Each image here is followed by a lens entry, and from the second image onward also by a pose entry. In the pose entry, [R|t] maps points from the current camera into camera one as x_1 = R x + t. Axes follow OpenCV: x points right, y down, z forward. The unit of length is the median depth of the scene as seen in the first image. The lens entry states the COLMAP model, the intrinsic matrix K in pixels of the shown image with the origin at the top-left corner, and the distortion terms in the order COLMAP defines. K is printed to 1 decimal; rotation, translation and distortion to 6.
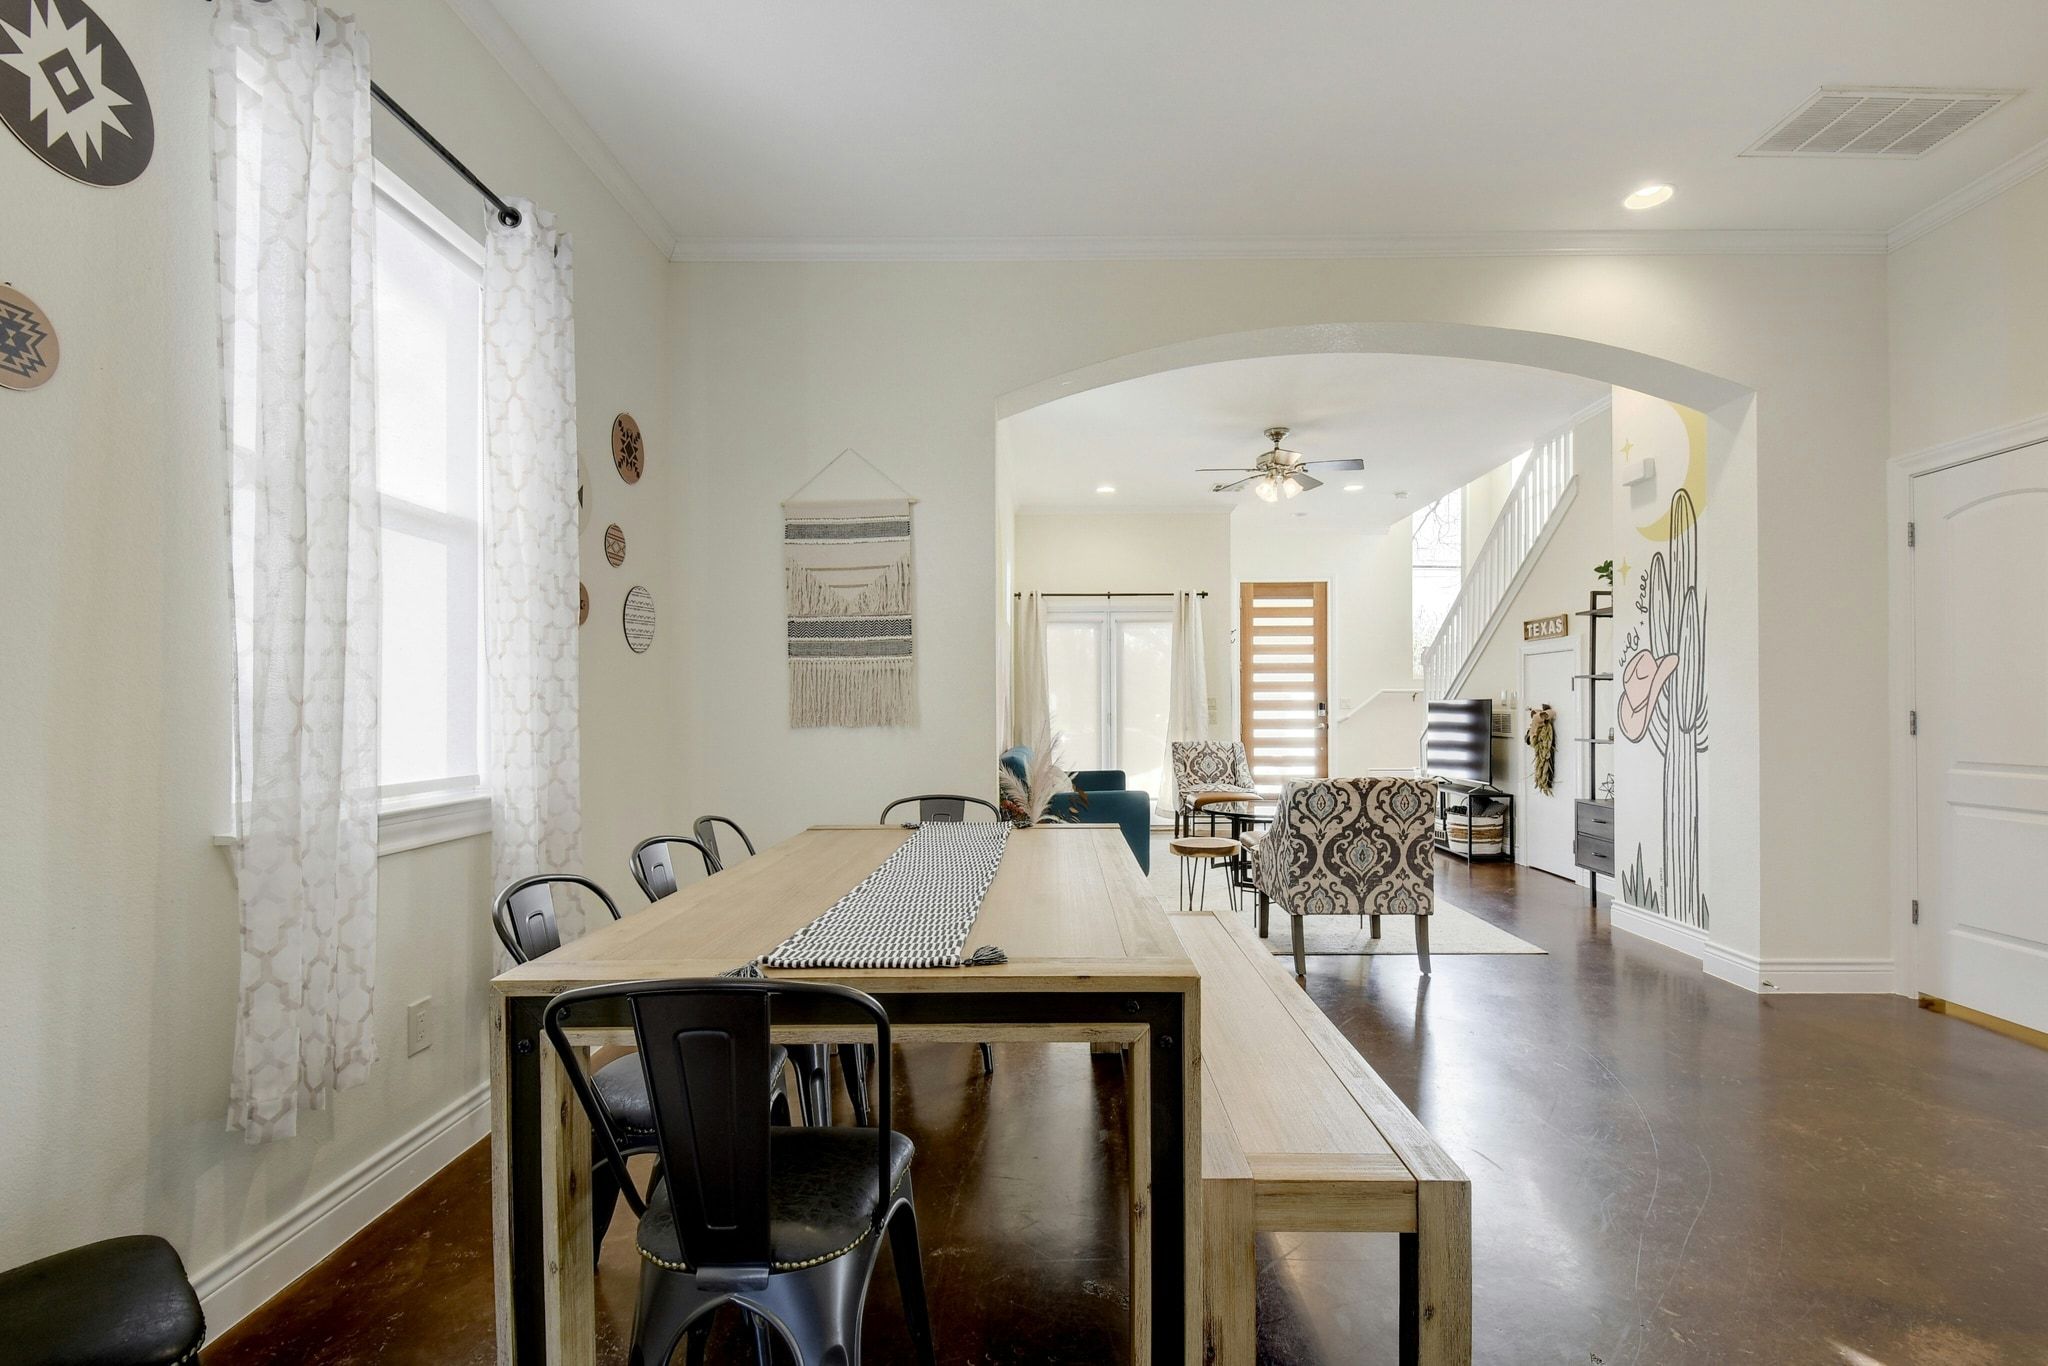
lens RADIAL K [[892.6, 0, 1034.7], [0, 892.6, 695.1], [0, 0, 1]] dist [0.008425, -0.005893]
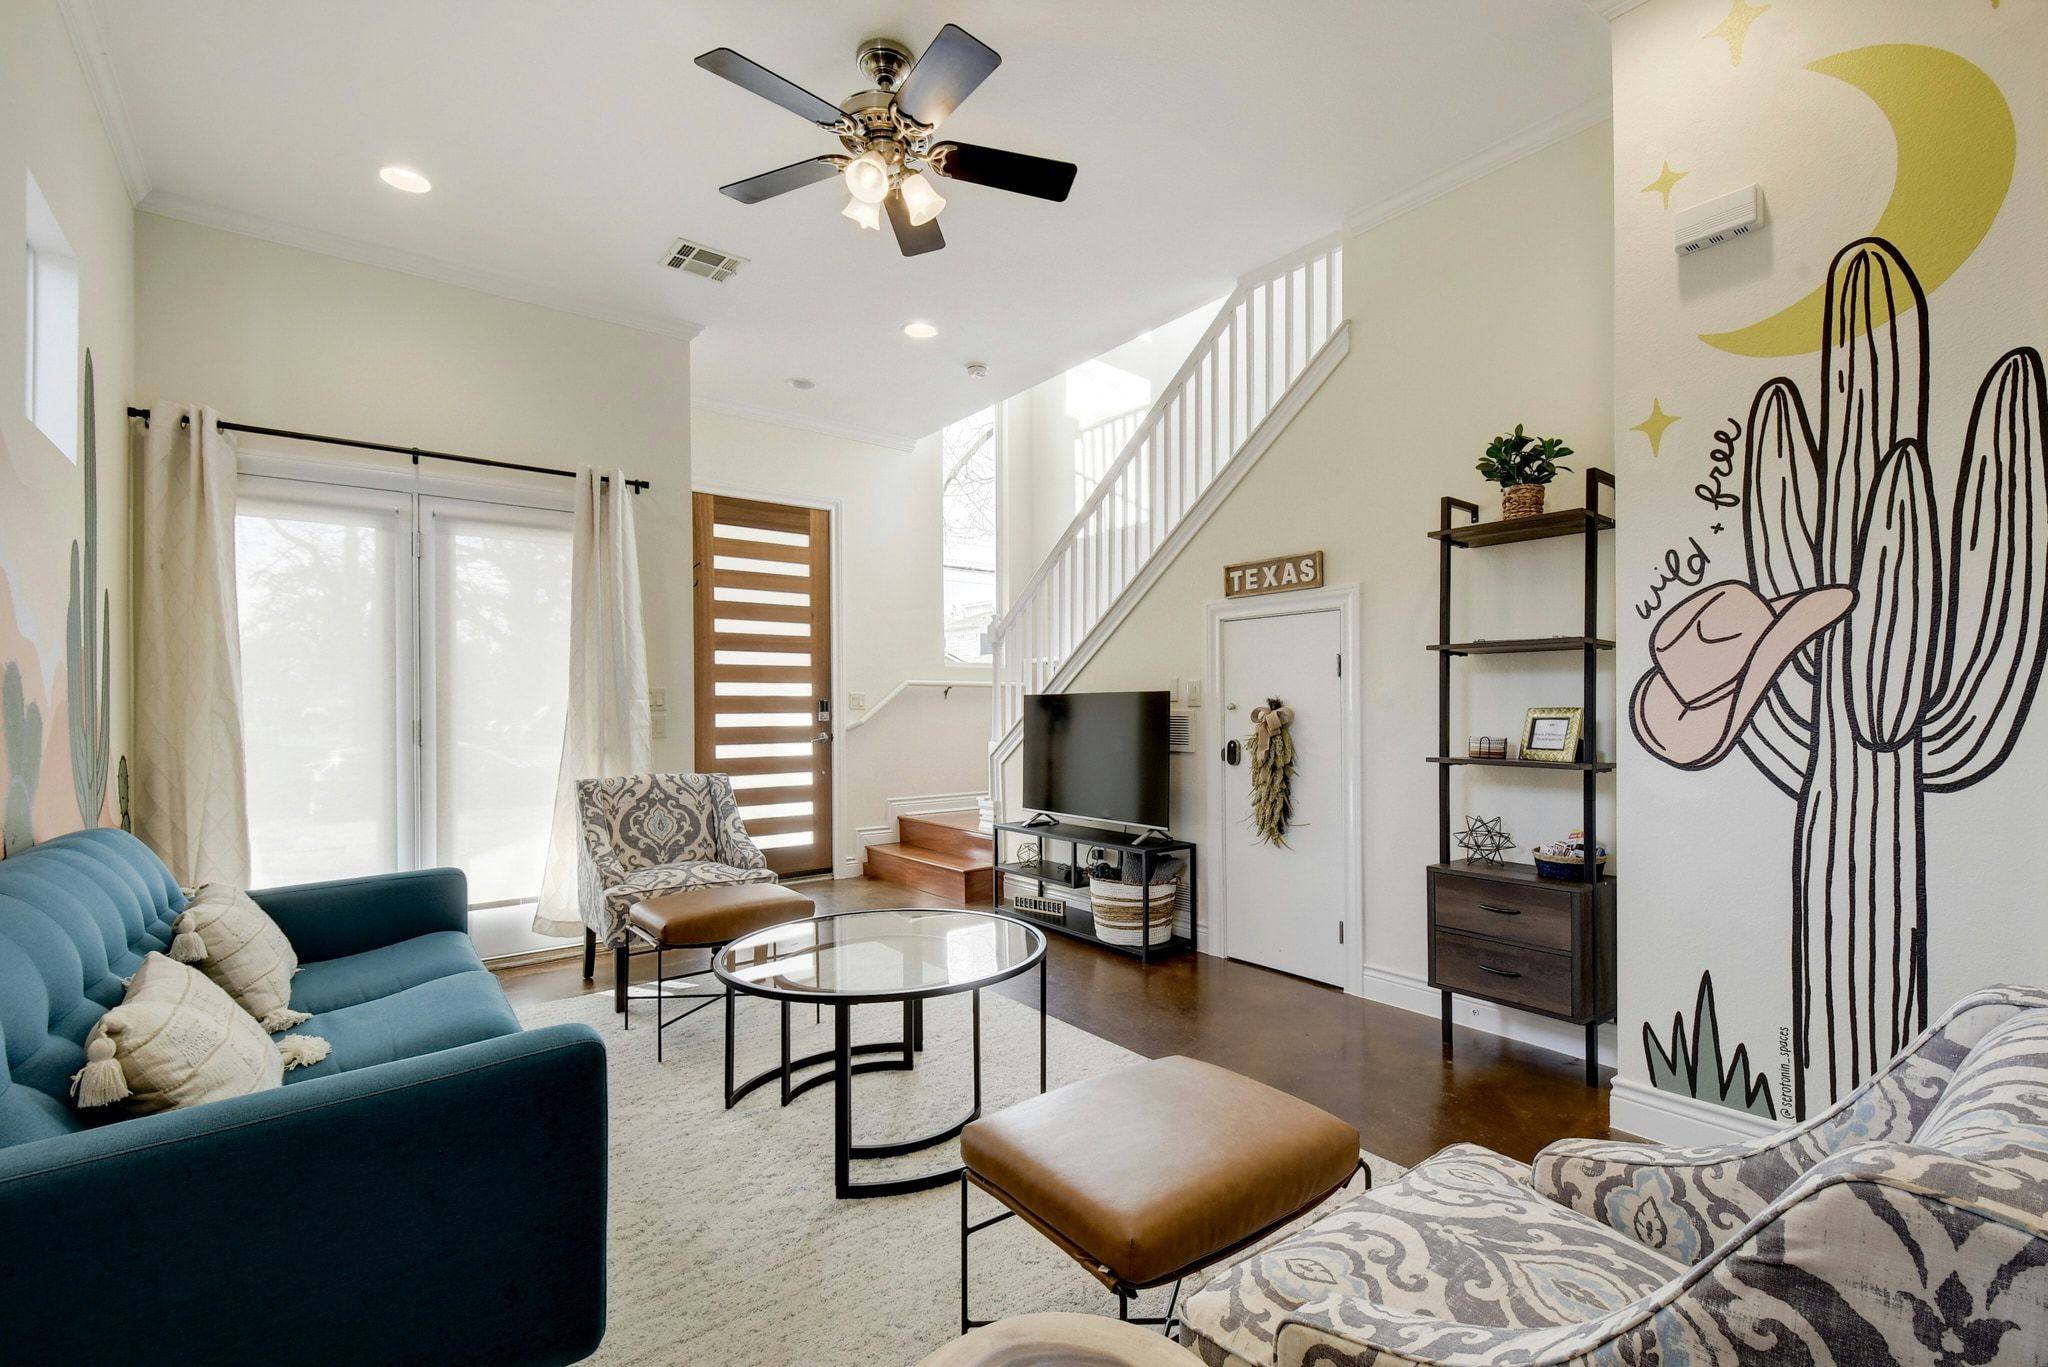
lens RADIAL K [[883.5, 0, 1028.8], [0, 883.5, 712.8], [0, 0, 1]] dist [0.004271, 0.000161]
pose [[0.772927, -0.005260, 0.634473, 0.054463], [-0.004301, 0.999899, 0.013529, 0.012227], [-0.634480, -0.013186, 0.772826, 0.639539]]
